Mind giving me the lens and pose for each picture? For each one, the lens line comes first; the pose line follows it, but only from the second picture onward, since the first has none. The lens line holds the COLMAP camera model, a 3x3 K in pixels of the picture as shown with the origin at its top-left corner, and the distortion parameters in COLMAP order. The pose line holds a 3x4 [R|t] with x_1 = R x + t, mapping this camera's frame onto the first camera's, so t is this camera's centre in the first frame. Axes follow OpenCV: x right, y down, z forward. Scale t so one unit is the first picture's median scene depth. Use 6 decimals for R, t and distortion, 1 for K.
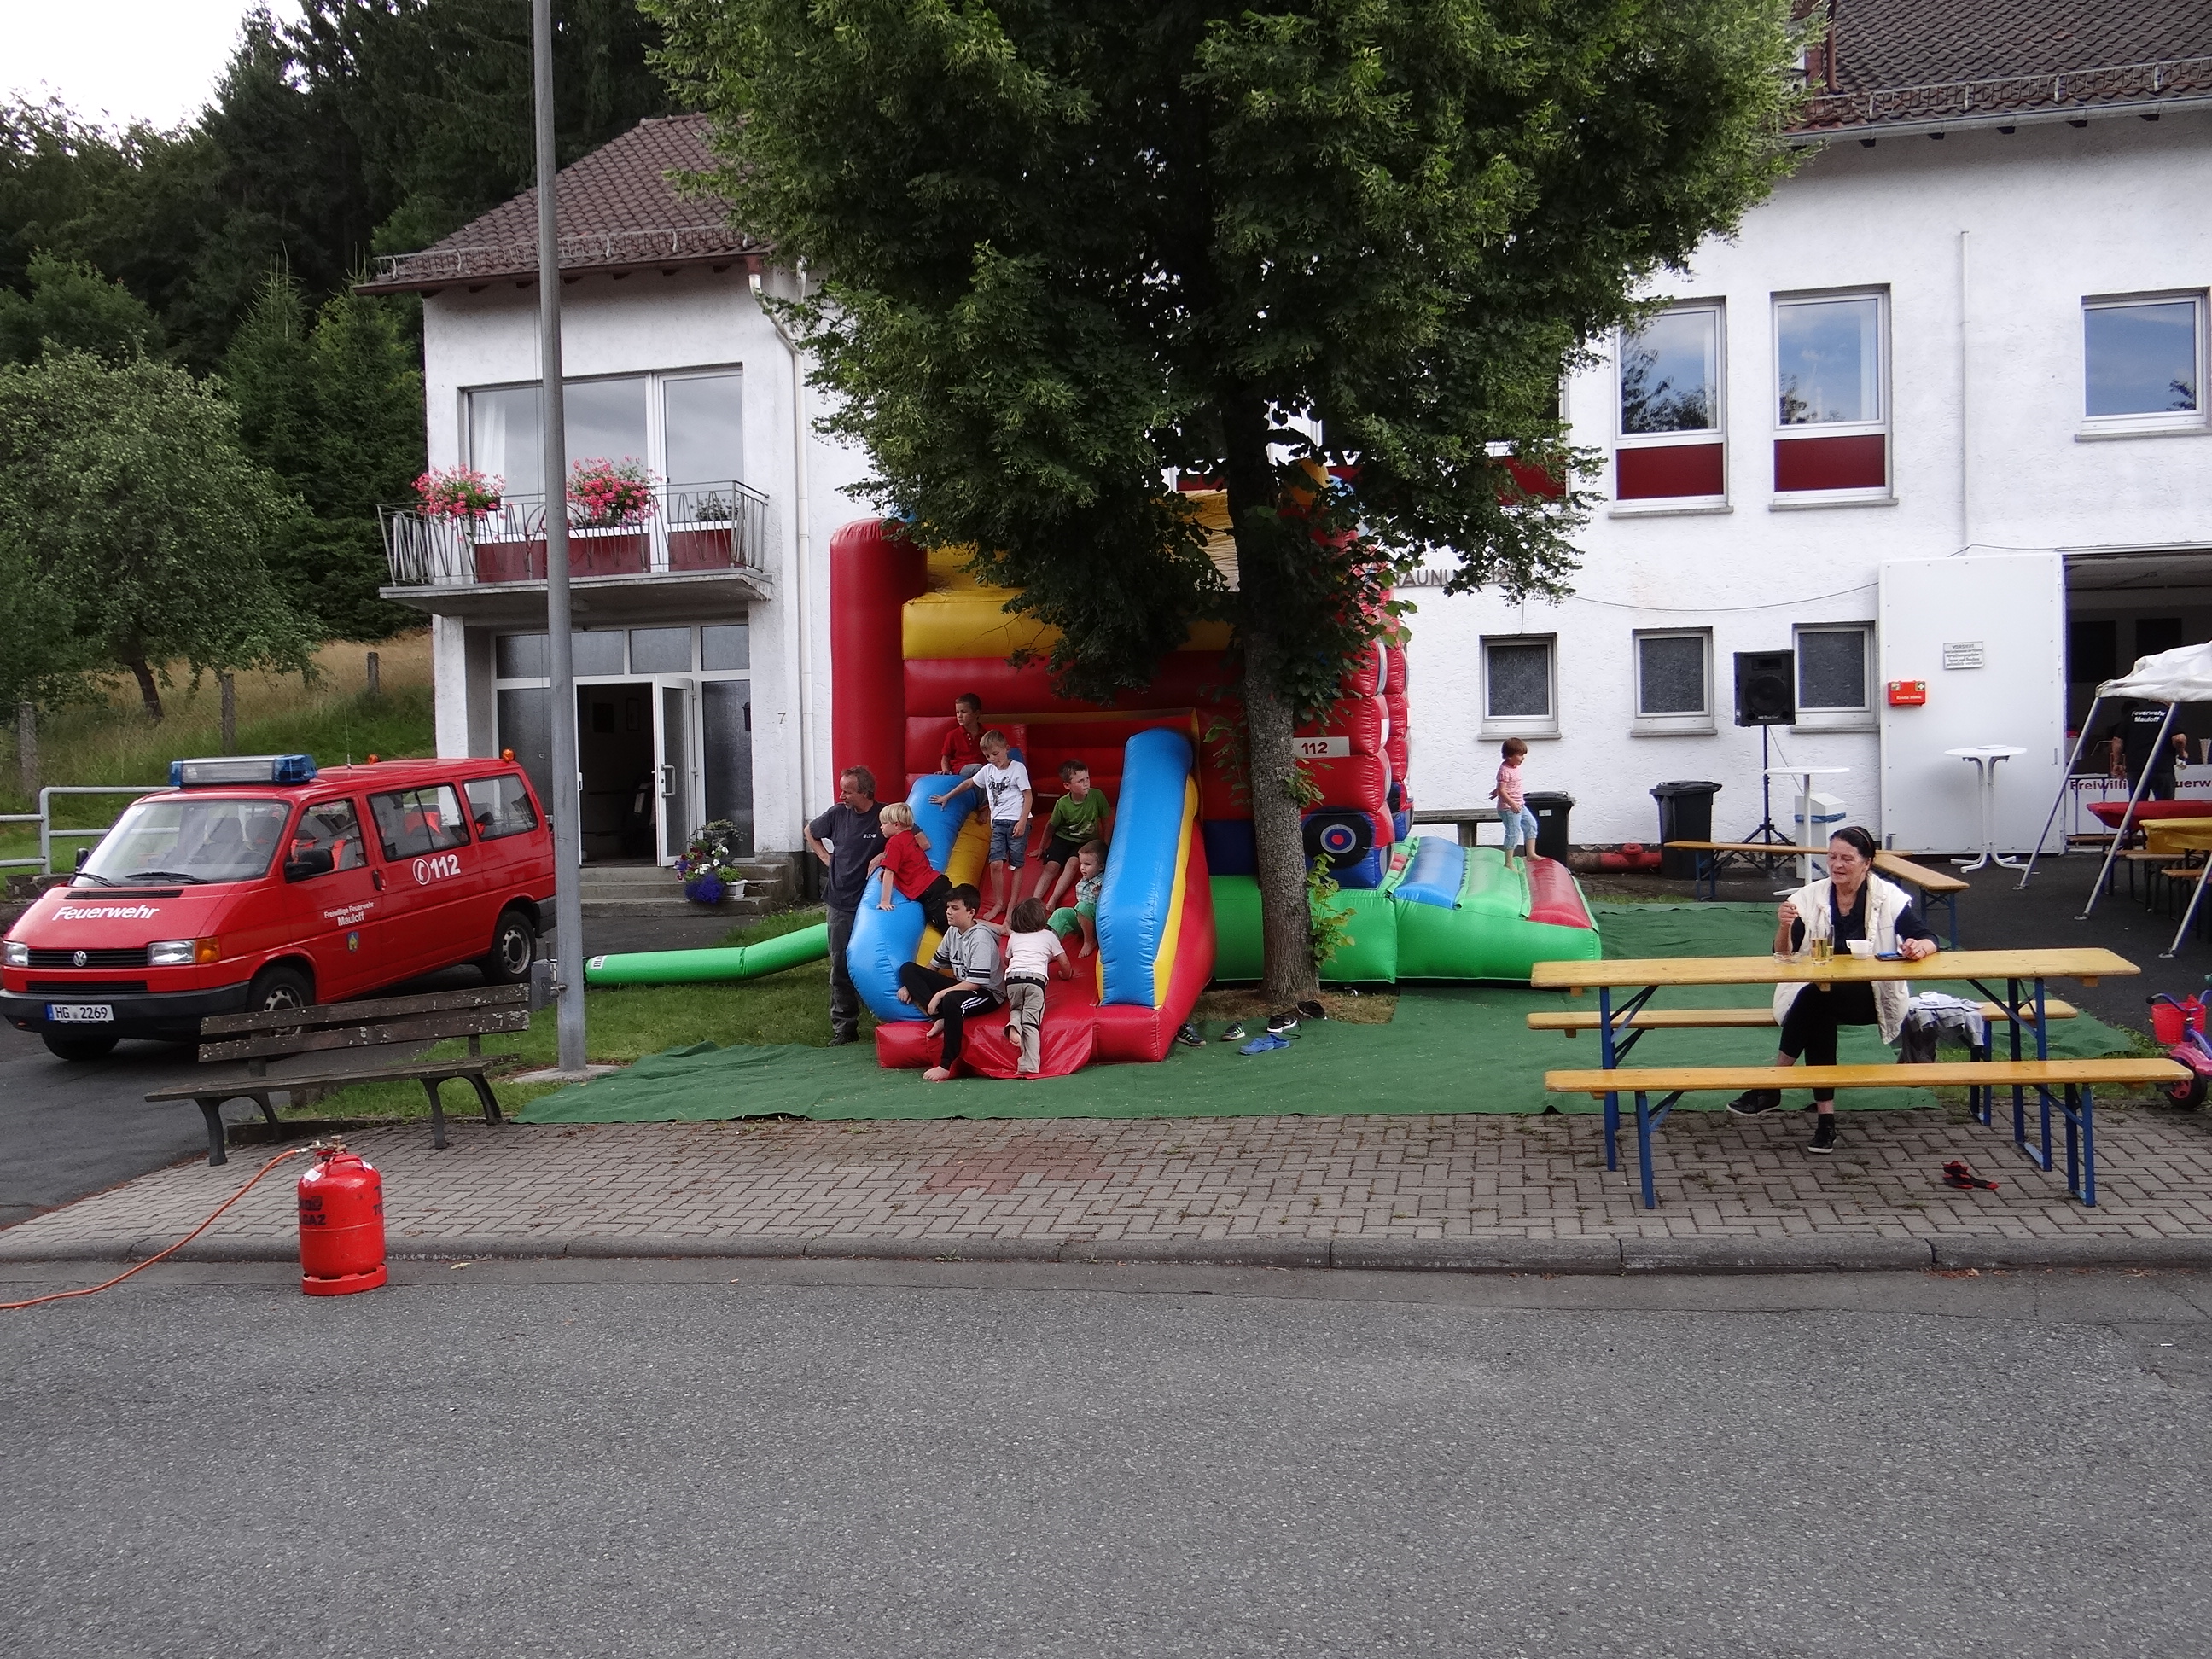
lens RADIAL K [[1818.8, 0, 1094.3], [0, 1818.8, 825.3], [0, 0, 1]] dist [0.002146, -0.008351]
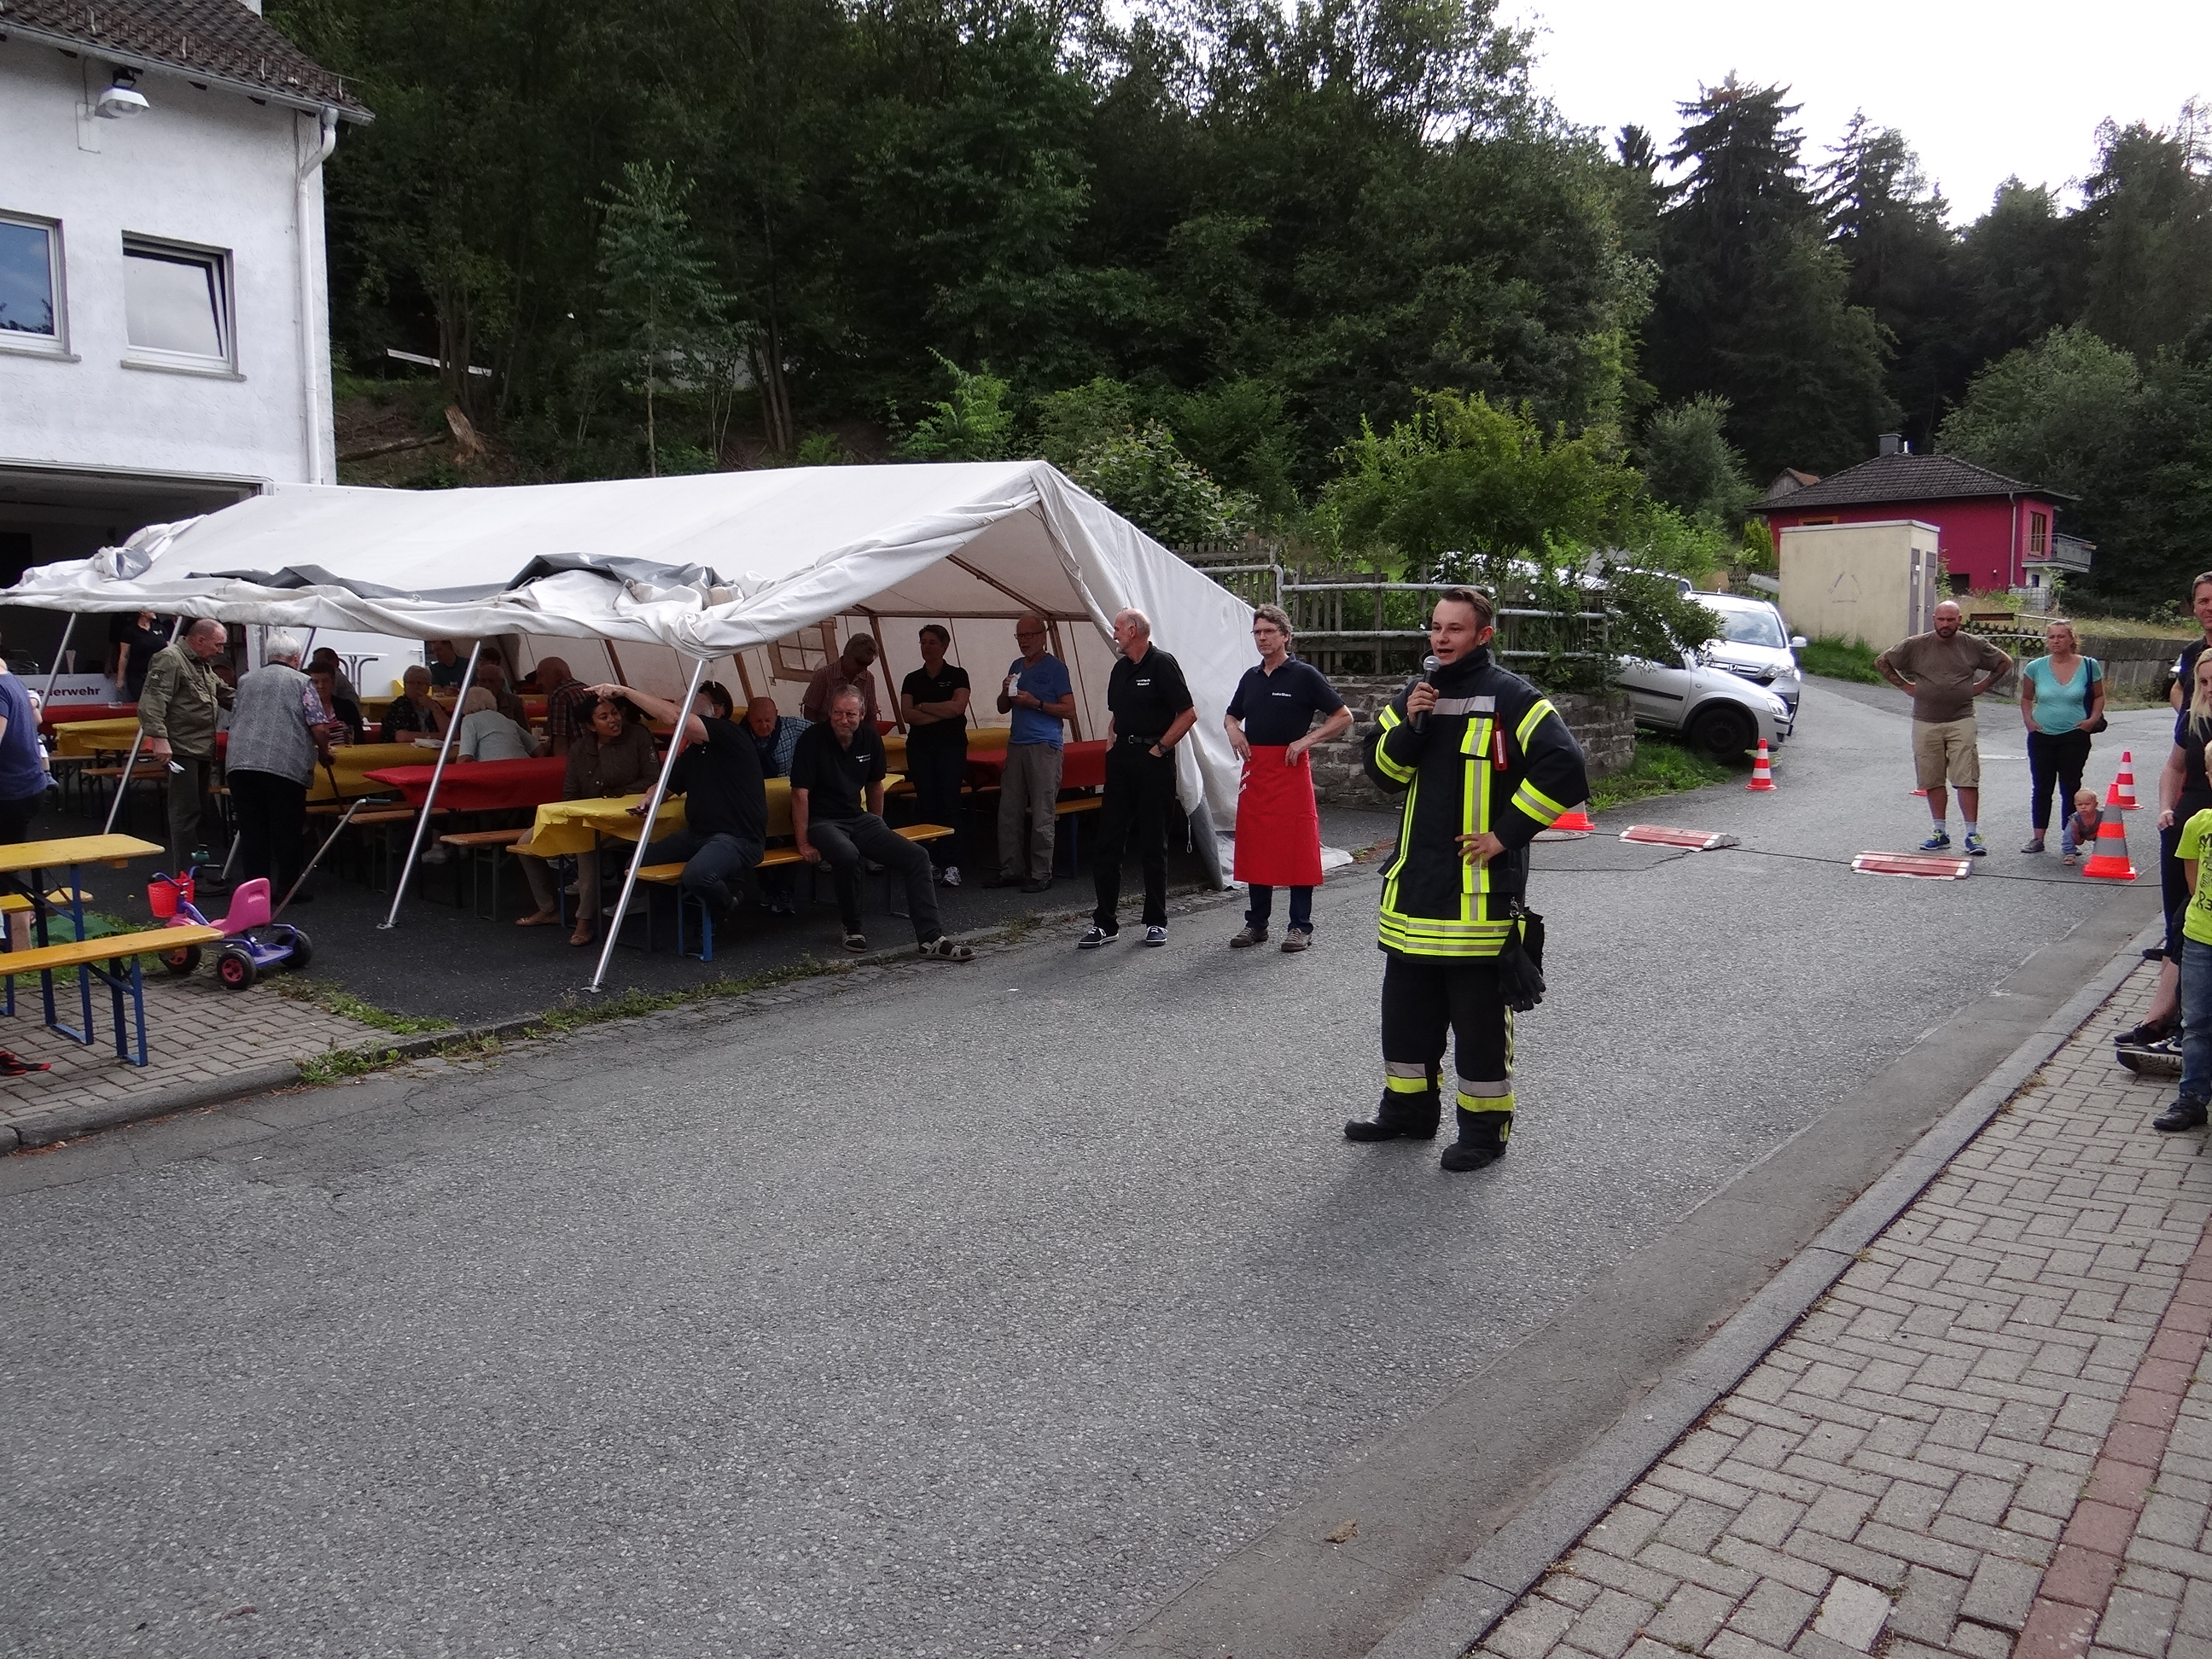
lens RADIAL K [[1730.3, 0, 1108.2], [0, 1730.3, 836.1], [0, 0, 1]] dist [-0.012947, 0.013110]
pose [[0.440756, -0.073977, 0.894573, -0.099659], [0.022491, 0.997195, 0.071382, 0.008084], [-0.897345, -0.011343, 0.441184, 0.013864]]
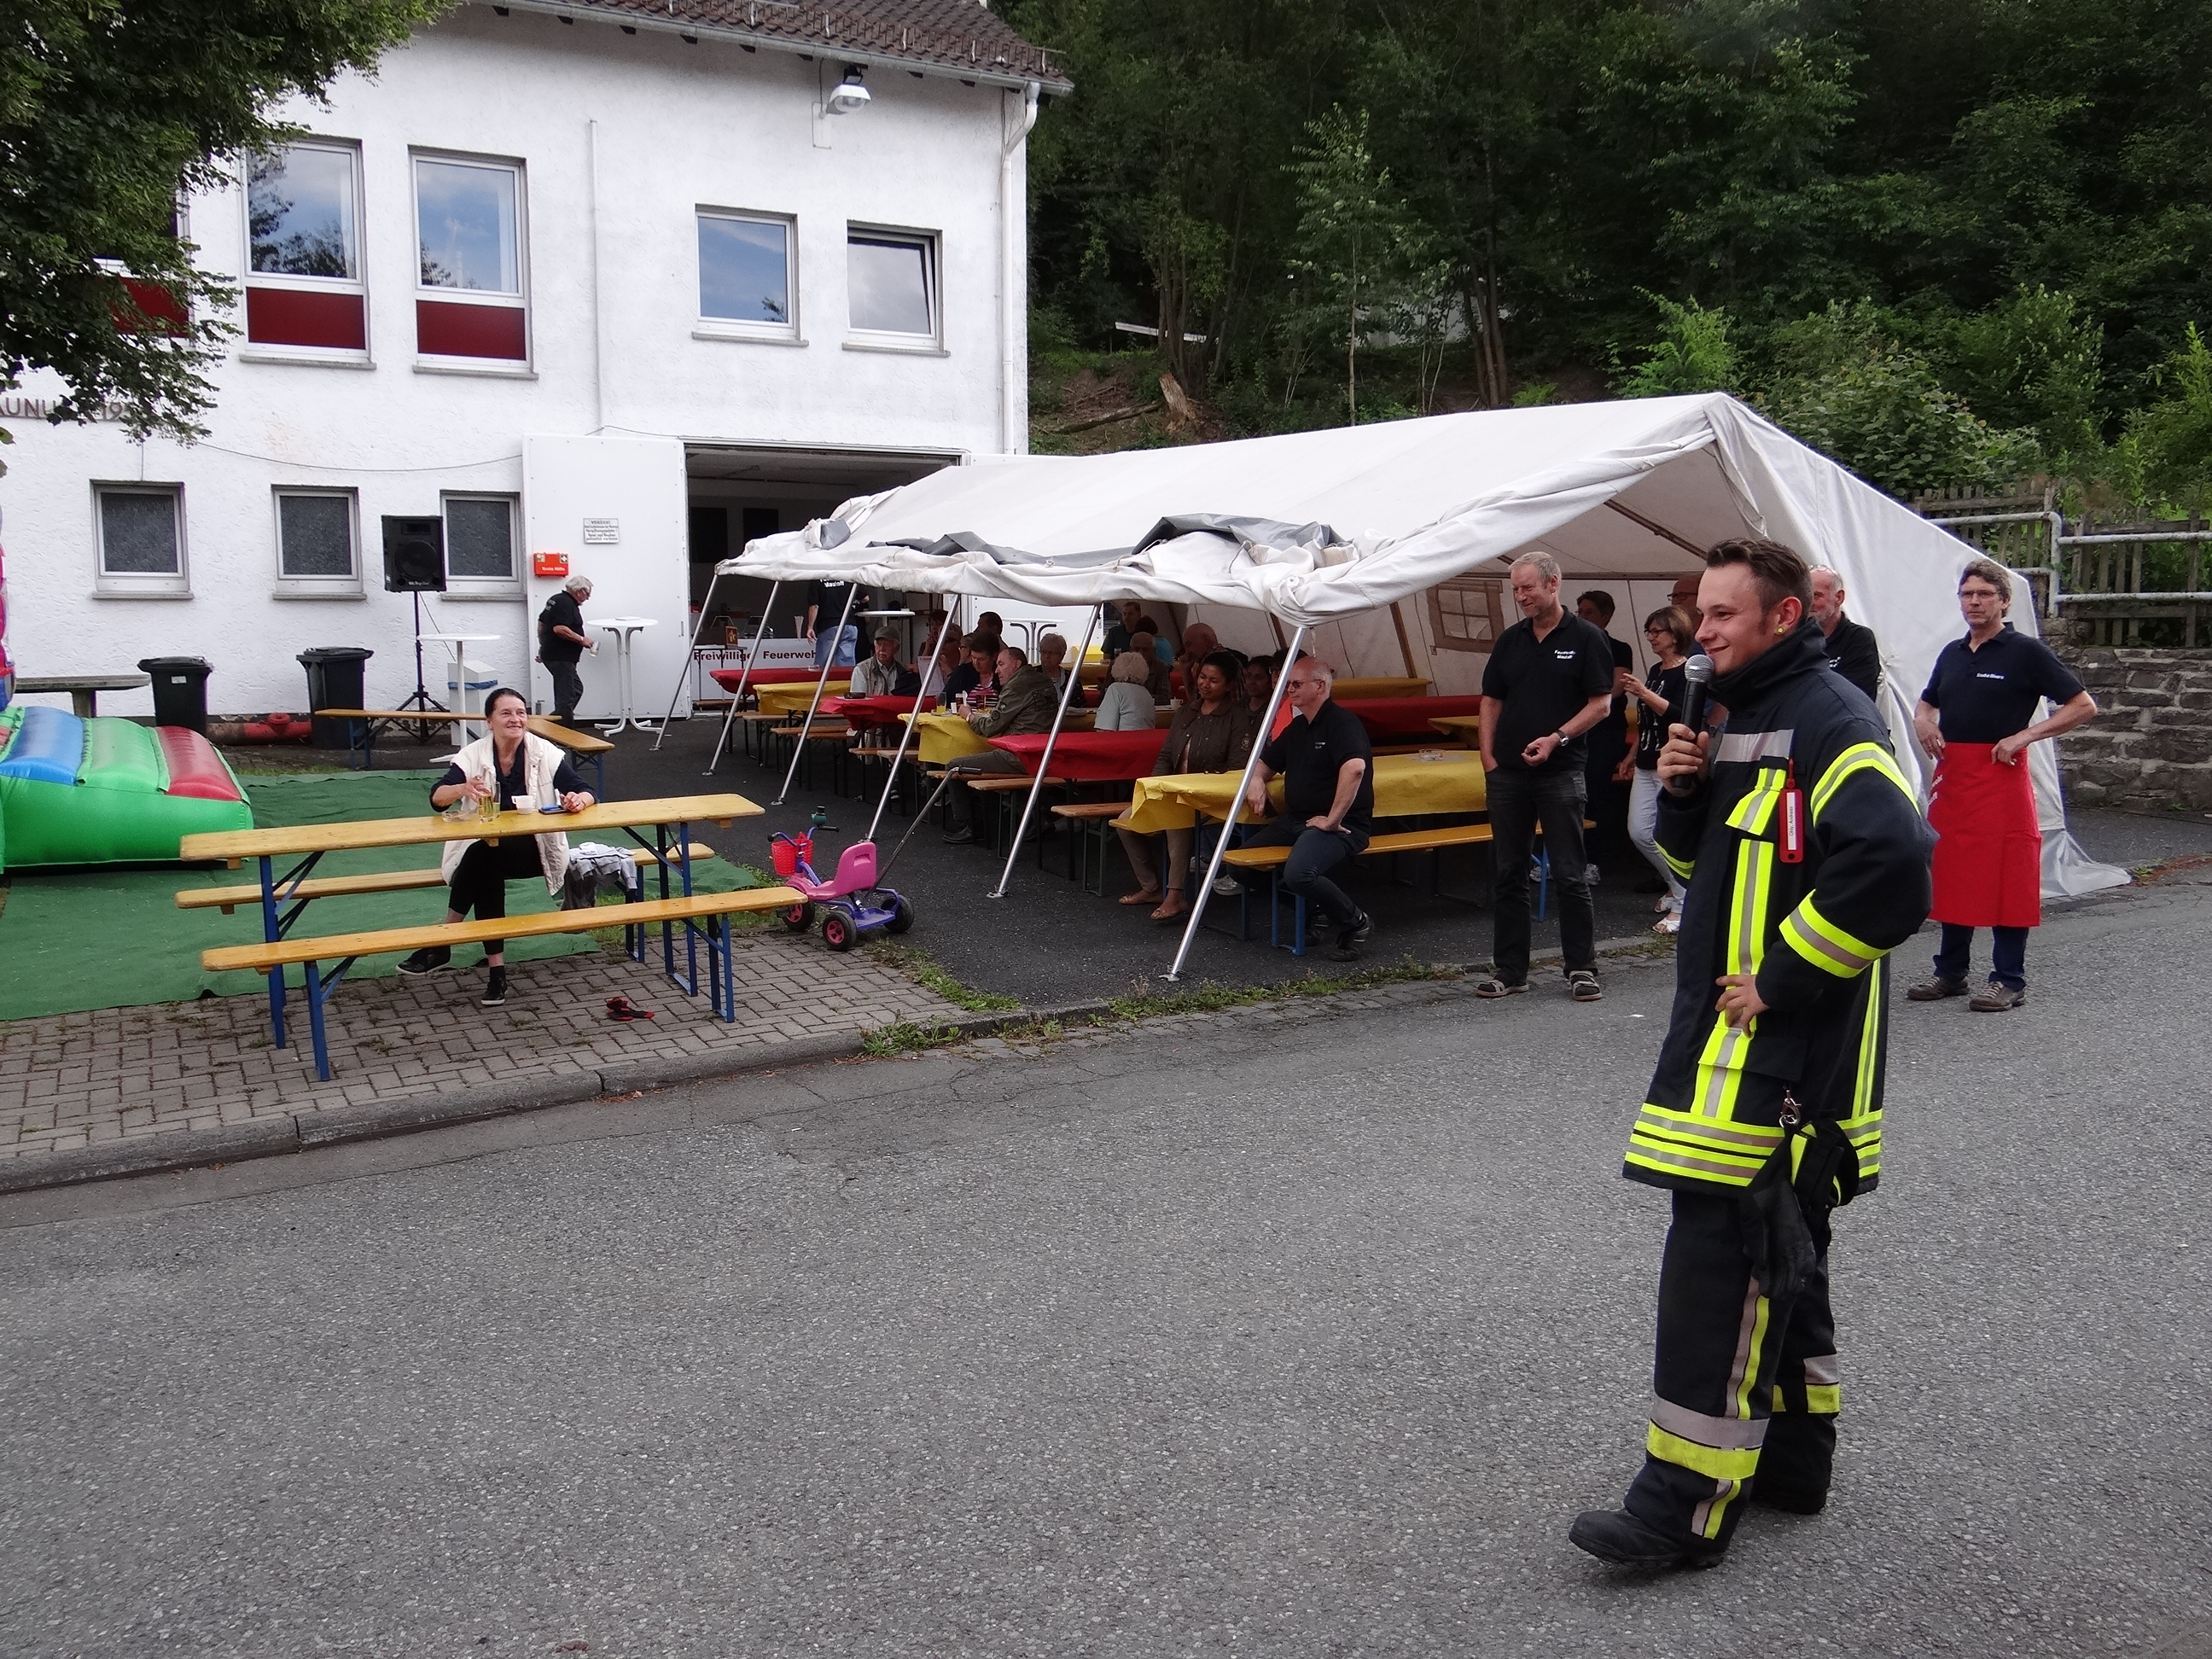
lens RADIAL K [[1818.8, 0, 1101.7], [0, 1818.8, 817.3], [0, 0, 1]] dist [0.002146, -0.008351]
pose [[0.754993, -0.049620, 0.653853, -0.006798], [0.006817, 0.997673, 0.067840, 0.007136], [-0.655698, -0.046761, 0.753574, 0.006614]]
